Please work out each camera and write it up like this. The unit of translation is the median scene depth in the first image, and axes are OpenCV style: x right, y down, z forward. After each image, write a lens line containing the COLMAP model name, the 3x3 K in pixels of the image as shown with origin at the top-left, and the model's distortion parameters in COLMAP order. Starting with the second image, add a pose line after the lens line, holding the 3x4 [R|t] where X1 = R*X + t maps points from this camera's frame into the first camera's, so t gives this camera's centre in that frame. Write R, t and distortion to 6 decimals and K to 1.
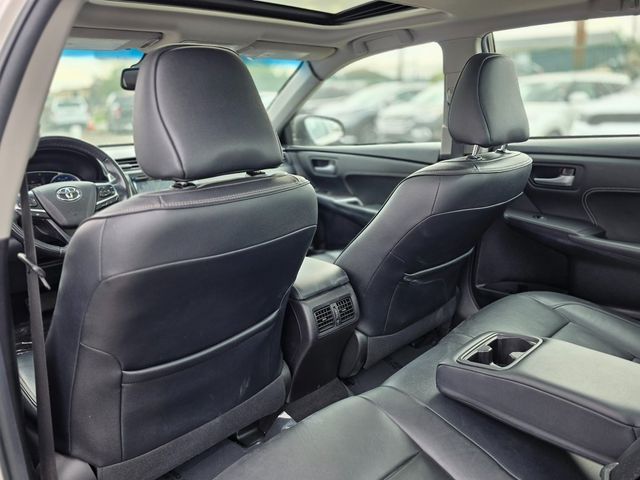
lens RADIAL K [[495.9, 0, 320.0], [0, 495.9, 240.0], [0, 0, 1]] dist [0.012352, 0.003490]
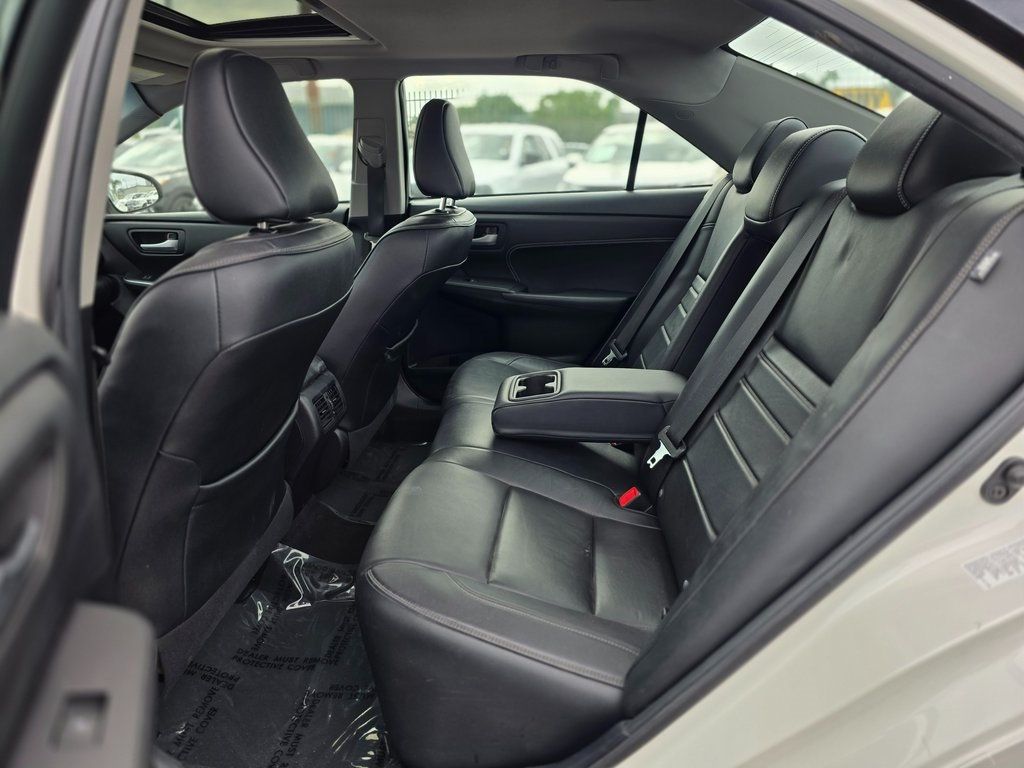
lens RADIAL K [[688.0, 0, 512.0], [0, 688.0, 384.0], [0, 0, 1]] dist [0.065426, -0.068507]
pose [[0.747429, -0.168786, 0.642543, -0.396721], [0.150444, 0.985064, 0.083759, 0.054108], [-0.647084, 0.034063, 0.761658, -0.066118]]
